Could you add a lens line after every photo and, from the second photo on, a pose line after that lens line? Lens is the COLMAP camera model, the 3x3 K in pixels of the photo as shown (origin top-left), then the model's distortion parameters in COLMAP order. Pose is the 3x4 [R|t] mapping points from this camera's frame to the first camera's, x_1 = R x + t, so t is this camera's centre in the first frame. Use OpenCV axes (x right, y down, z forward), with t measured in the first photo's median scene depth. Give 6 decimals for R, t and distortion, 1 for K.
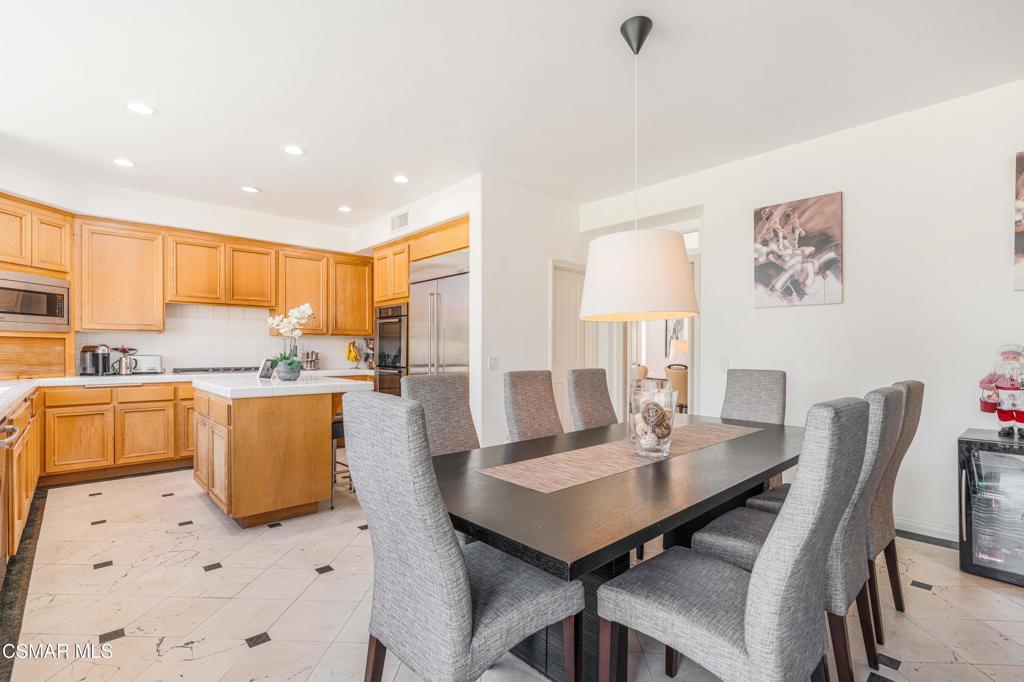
lens RADIAL K [[472.9, 0, 508.3], [0, 472.9, 353.2], [0, 0, 1]] dist [-0.005367, 0.003221]
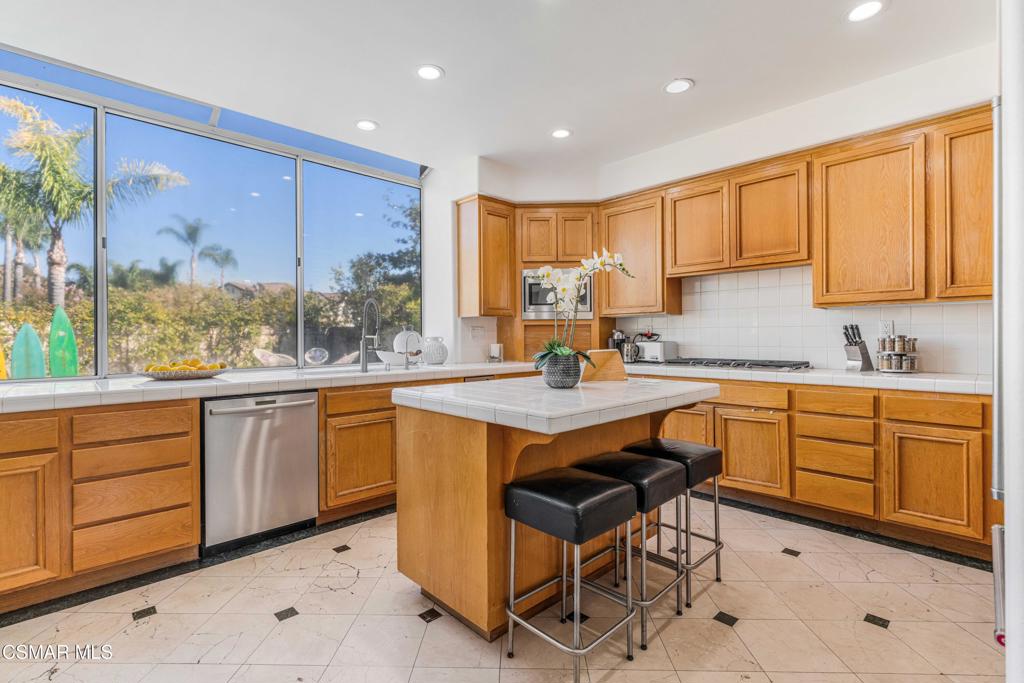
lens RADIAL K [[472.9, 0, 529.1], [0, 472.9, 340.4], [0, 0, 1]] dist [-0.005367, 0.003221]
pose [[0.037027, 0.006500, -0.999293, 0.093411], [0.000143, 0.999979, 0.006510, -0.003422], [0.999314, -0.000384, 0.037025, 0.765908]]
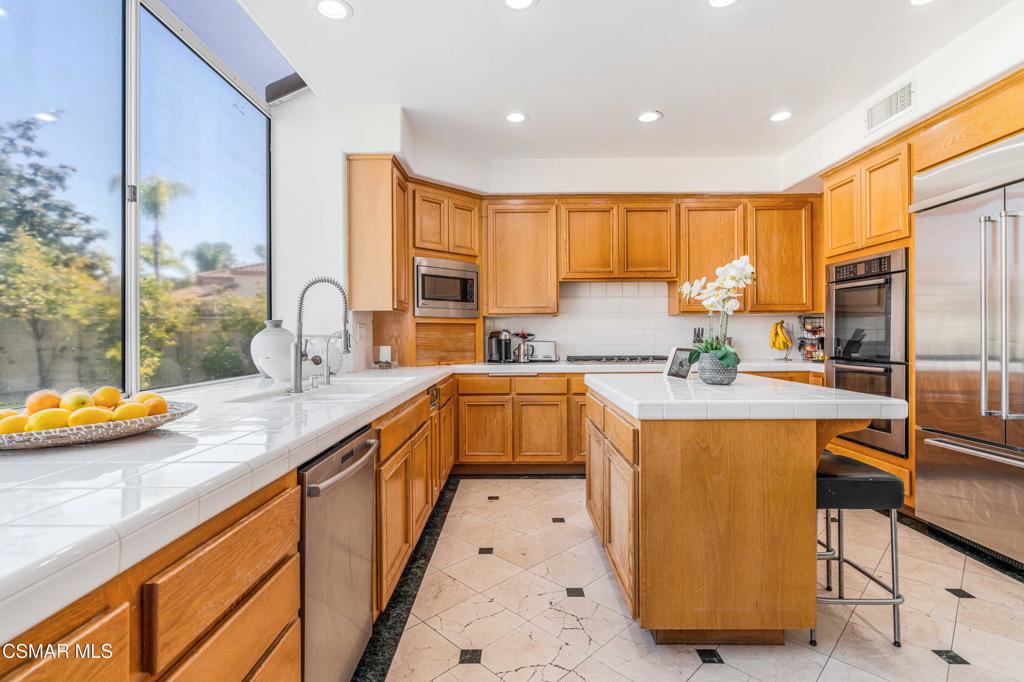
lens RADIAL K [[472.9, 0, 512.9], [0, 472.9, 338.4], [0, 0, 1]] dist [-0.005367, 0.003221]
pose [[0.733917, -0.002514, -0.679235, -0.201032], [0.004360, 0.999990, 0.001010, -0.002310], [0.679226, -0.003703, 0.733920, 0.309098]]
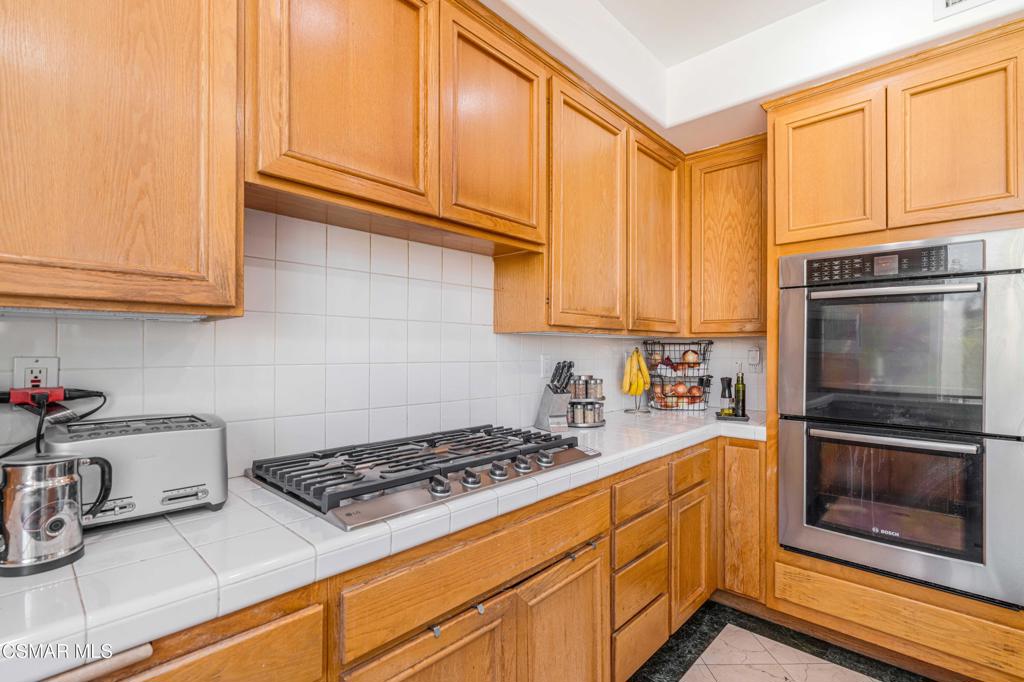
lens RADIAL K [[472.9, 0, 512.9], [0, 472.9, 345.7], [0, 0, 1]] dist [-0.005367, 0.003221]
pose [[0.997436, 0.002904, 0.071501, -0.649409], [-0.001902, 0.999899, -0.014080, -0.028883], [-0.071534, 0.013908, 0.997341, 0.811364]]
